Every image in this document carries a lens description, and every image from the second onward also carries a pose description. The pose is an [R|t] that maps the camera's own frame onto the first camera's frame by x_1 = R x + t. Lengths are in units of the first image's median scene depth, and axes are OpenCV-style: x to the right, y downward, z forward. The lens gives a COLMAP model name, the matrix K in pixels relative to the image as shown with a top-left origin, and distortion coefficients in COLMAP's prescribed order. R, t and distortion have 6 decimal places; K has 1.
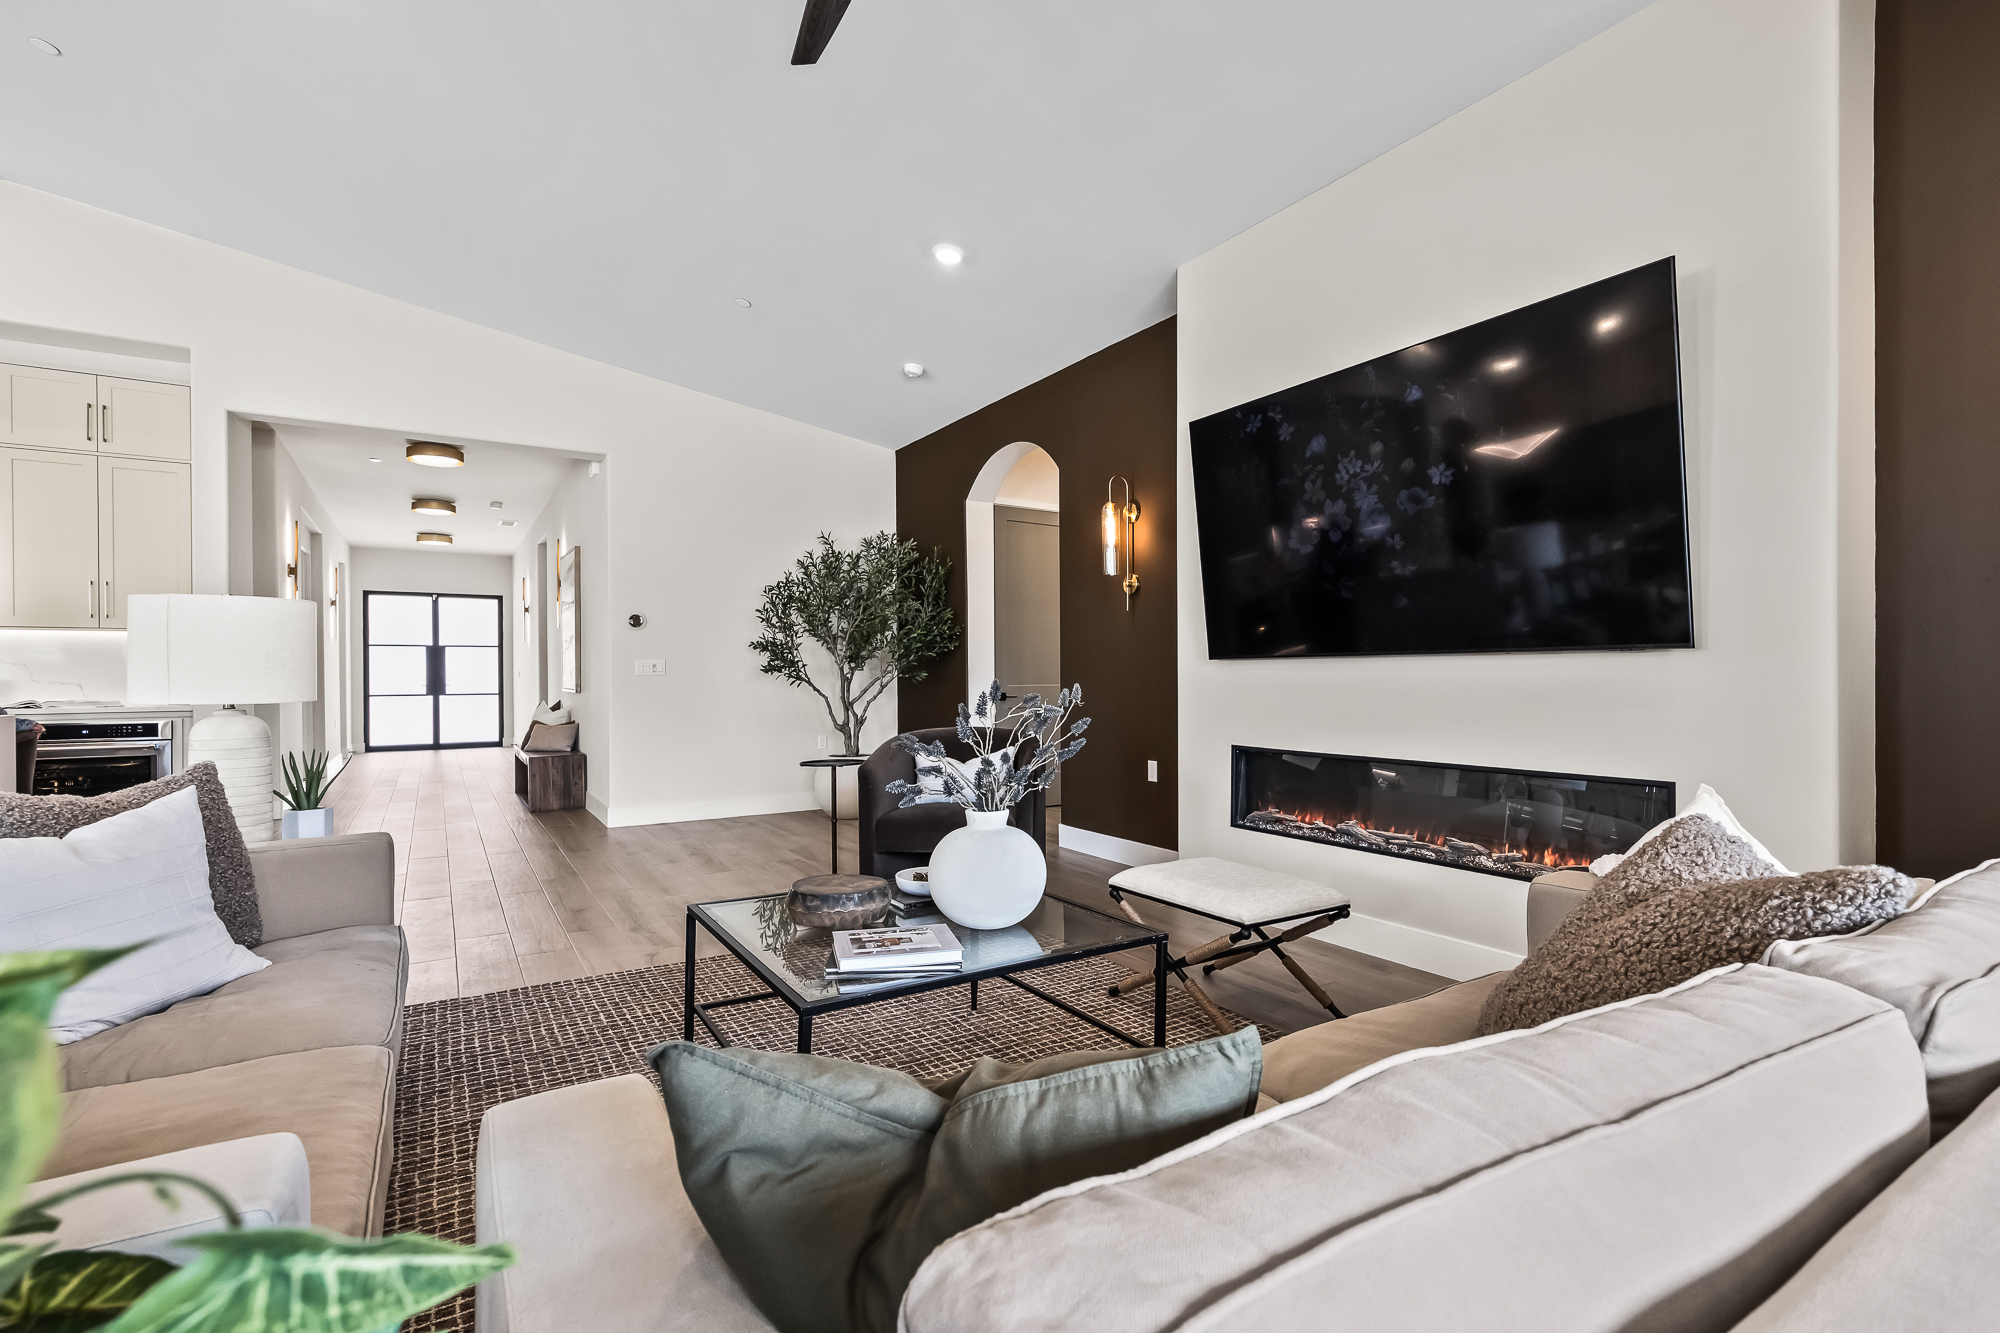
lens RADIAL K [[922.6, 0, 997.4], [0, 922.6, 665.9], [0, 0, 1]] dist [0.003450, 0.000119]
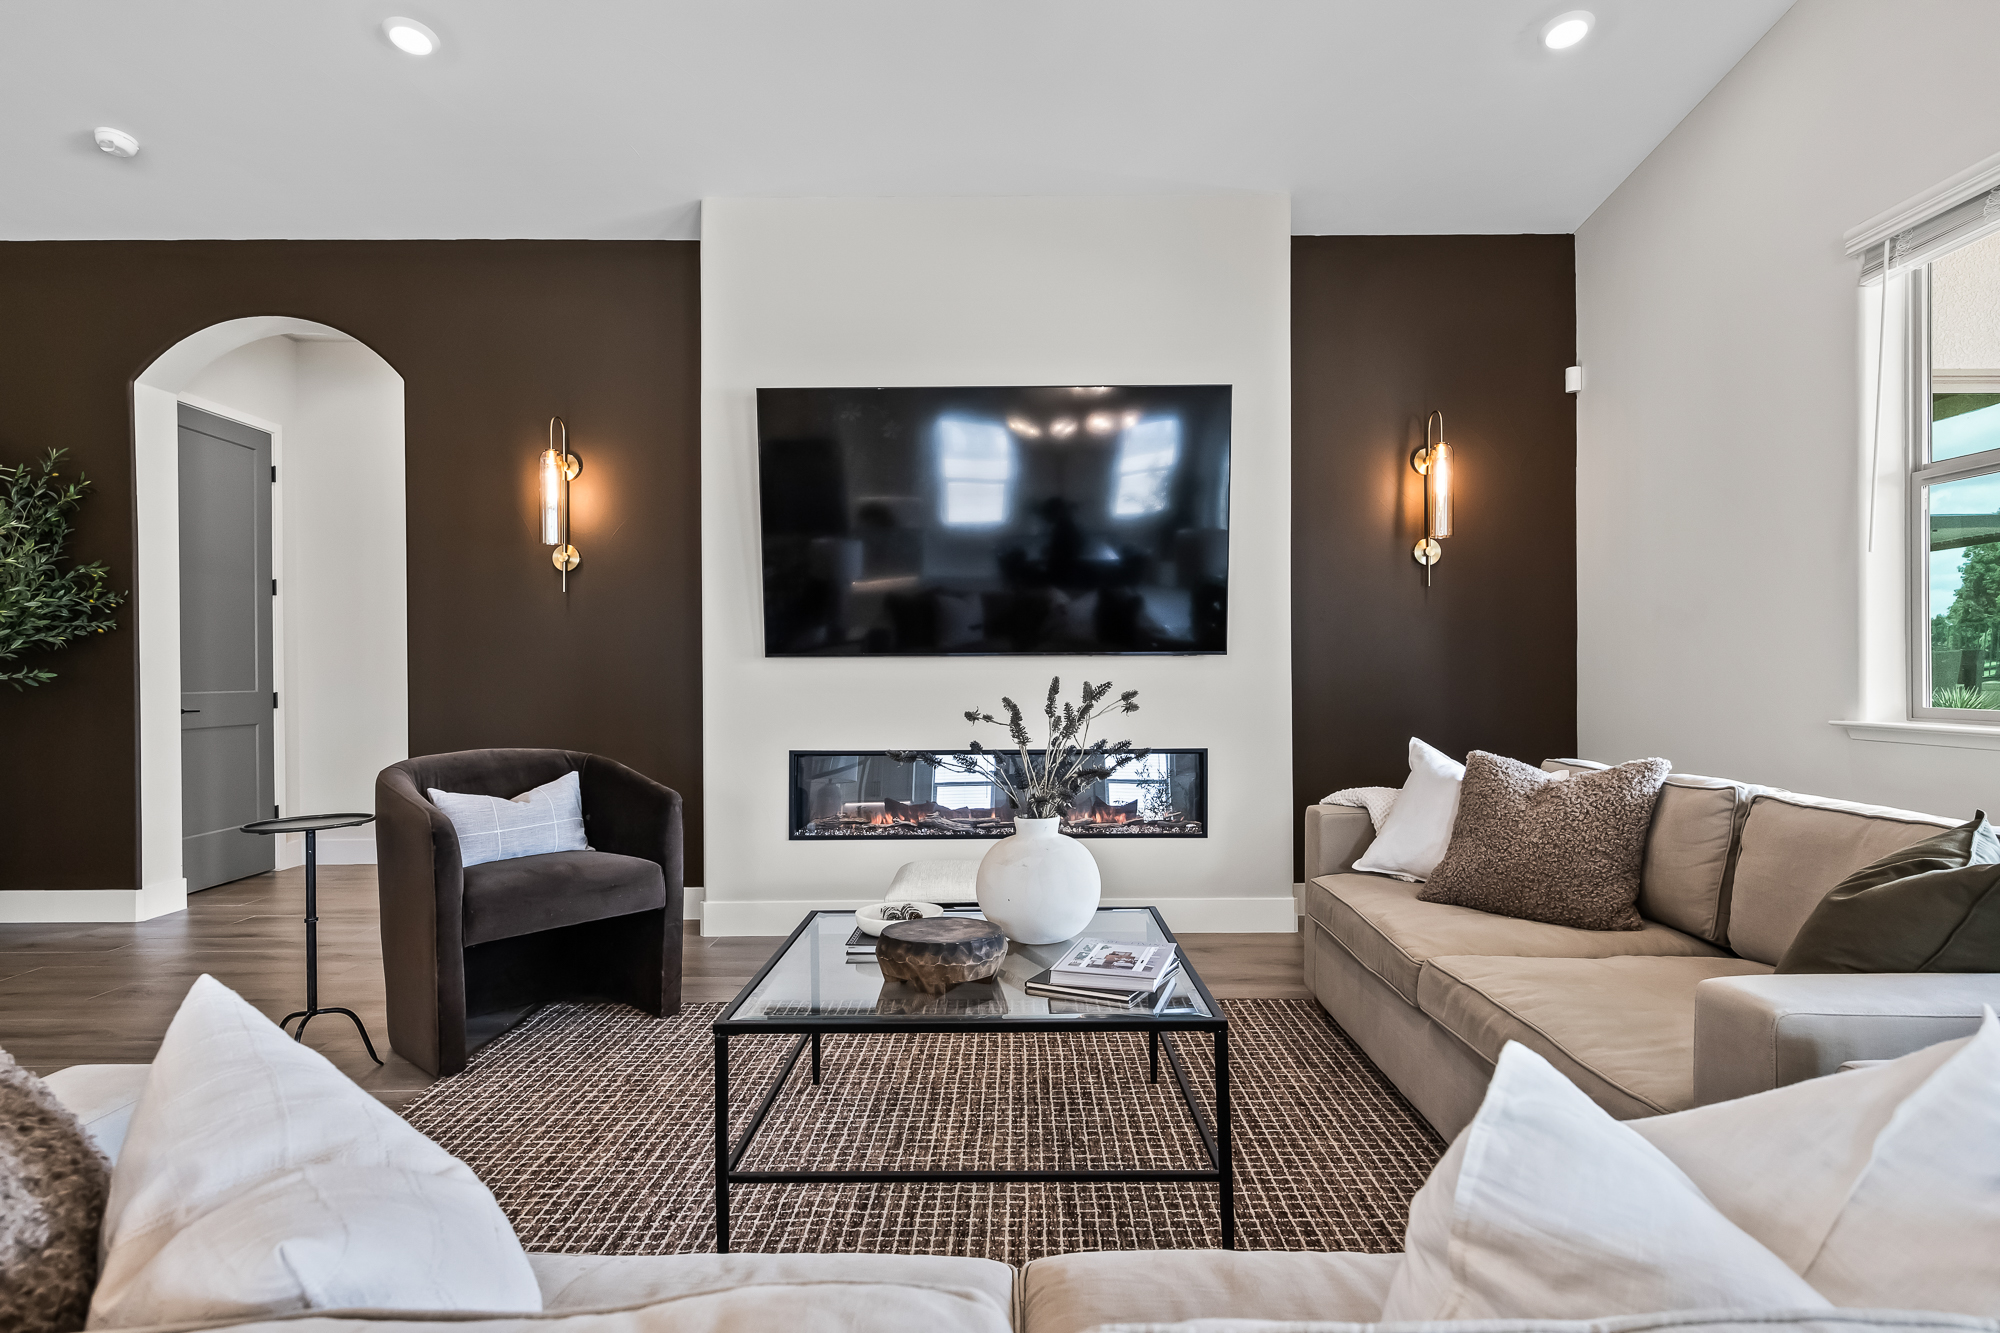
lens RADIAL K [[1049.8, 0, 1002.7], [0, 1049.8, 681.5], [0, 0, 1]] dist [-0.002543, -0.000670]
pose [[0.528537, -0.001161, 0.848910, -0.511457], [-0.004112, 0.999984, 0.003928, 0.013173], [-0.848900, -0.005567, 0.528523, 0.274738]]
